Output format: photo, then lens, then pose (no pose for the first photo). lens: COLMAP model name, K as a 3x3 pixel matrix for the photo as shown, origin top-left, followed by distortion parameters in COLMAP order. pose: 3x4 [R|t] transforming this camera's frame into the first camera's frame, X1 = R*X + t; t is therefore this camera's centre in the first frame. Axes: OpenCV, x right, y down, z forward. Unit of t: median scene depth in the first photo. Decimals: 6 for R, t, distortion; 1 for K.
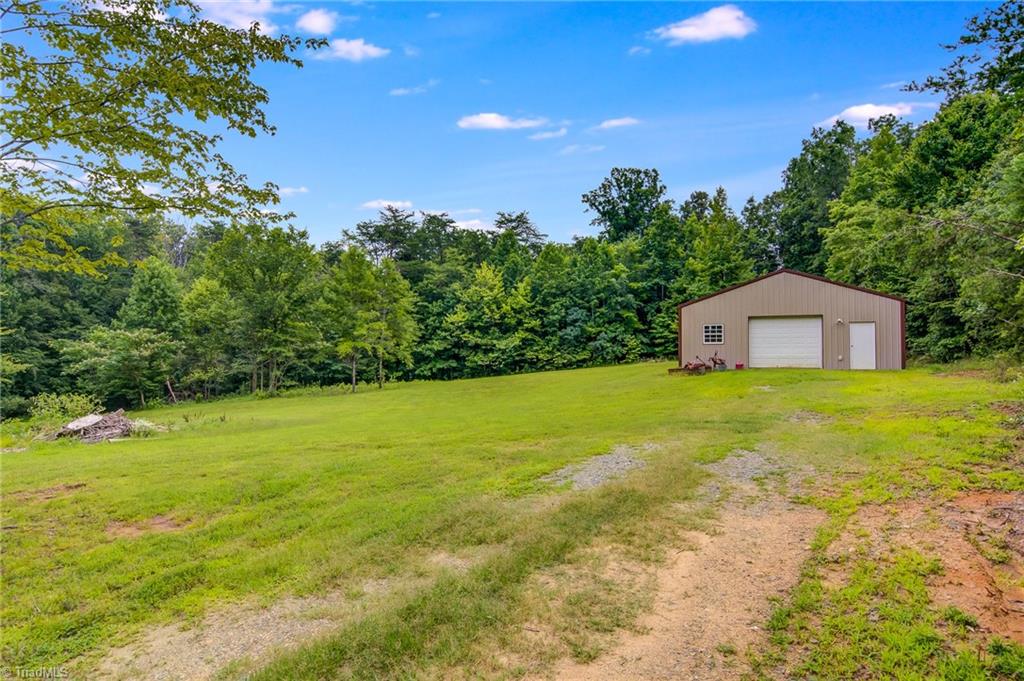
lens RADIAL K [[536.7, 0, 514.0], [0, 536.7, 345.0], [0, 0, 1]] dist [0.000613, -0.001558]
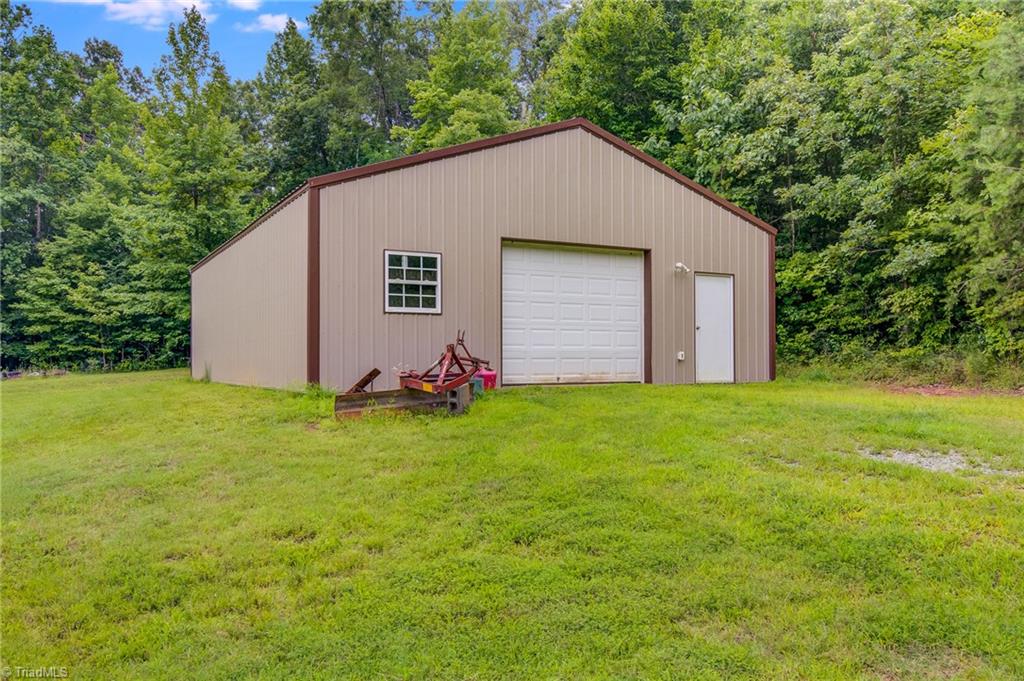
lens RADIAL K [[814.6, 0, 512.0], [0, 814.6, 340.5], [0, 0, 1]] dist [0.005741, 0.004077]
pose [[0.647725, 0.019832, 0.761616, 0.018238], [-0.009177, 0.999792, -0.018230, 0.011593], [-0.761819, 0.004818, 0.647772, 0.318676]]
